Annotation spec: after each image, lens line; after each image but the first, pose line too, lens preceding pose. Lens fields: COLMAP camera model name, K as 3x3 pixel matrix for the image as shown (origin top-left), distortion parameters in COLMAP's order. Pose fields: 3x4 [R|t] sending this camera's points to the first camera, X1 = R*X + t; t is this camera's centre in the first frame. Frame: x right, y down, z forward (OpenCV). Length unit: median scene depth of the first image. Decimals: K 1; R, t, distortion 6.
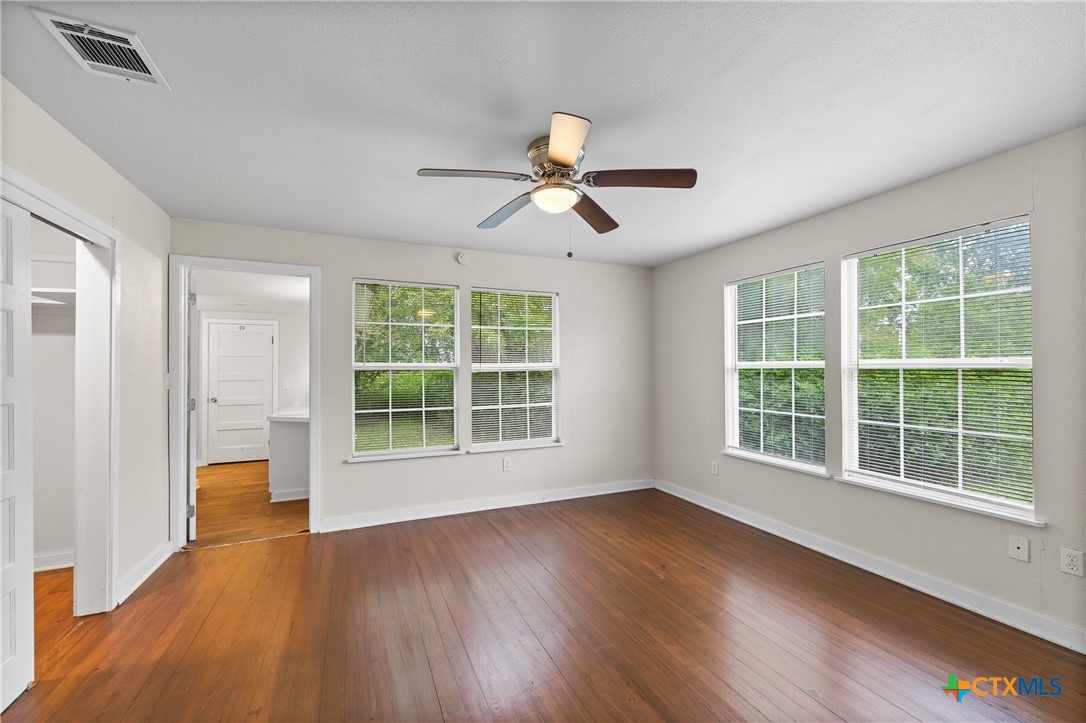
lens RADIAL K [[435.0, 0, 545.4], [0, 435.0, 370.0], [0, 0, 1]] dist [-0.000522, -0.000009]
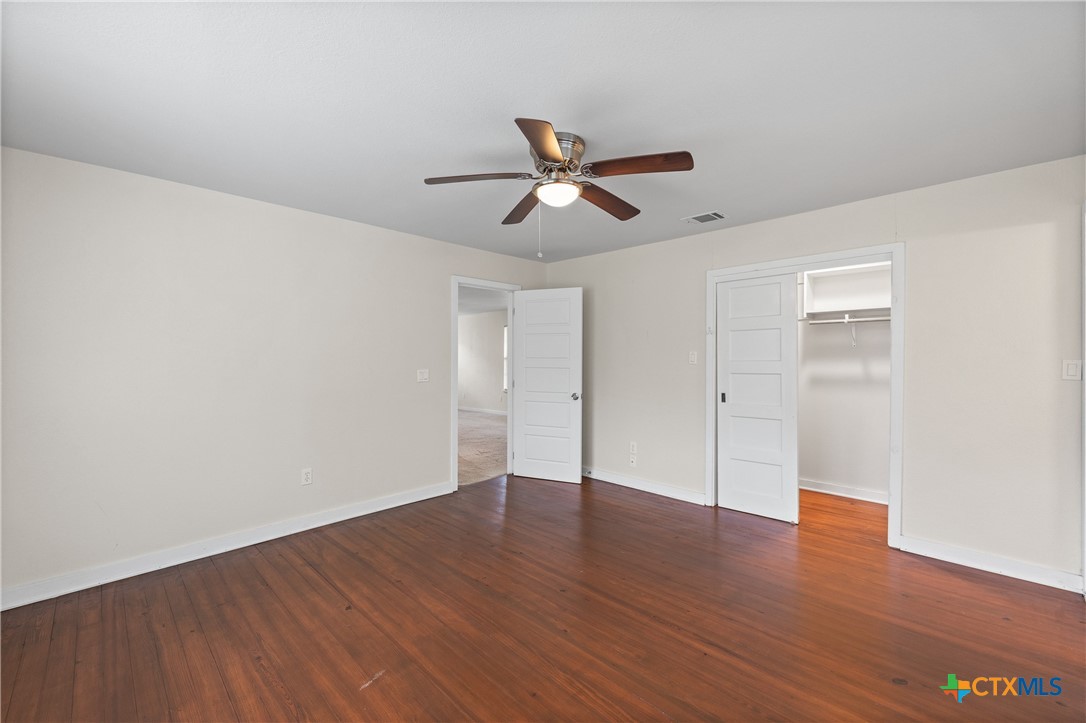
lens RADIAL K [[440.8, 0, 543.2], [0, 440.8, 366.1], [0, 0, 1]] dist [-0.000211, 0.000026]
pose [[-0.929163, 0.009737, -0.369541, 0.274664], [0.005587, 0.999909, 0.012297, 0.002444], [0.369627, 0.009361, -0.929133, 1.206727]]
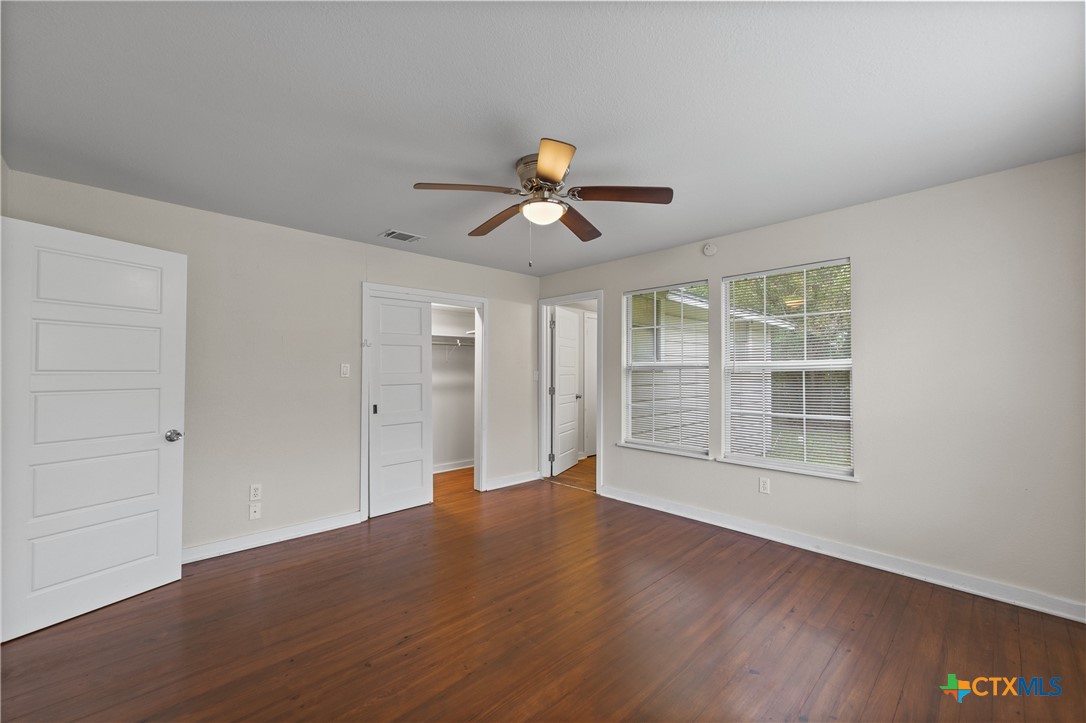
lens RADIAL K [[440.8, 0, 543.2], [0, 440.8, 366.1], [0, 0, 1]] dist [-0.000211, 0.000026]
pose [[0.337925, -0.002126, -0.941171, 0.652272], [0.004554, 0.999989, -0.000624, -0.009900], [0.941162, -0.004075, 0.337931, 0.391876]]
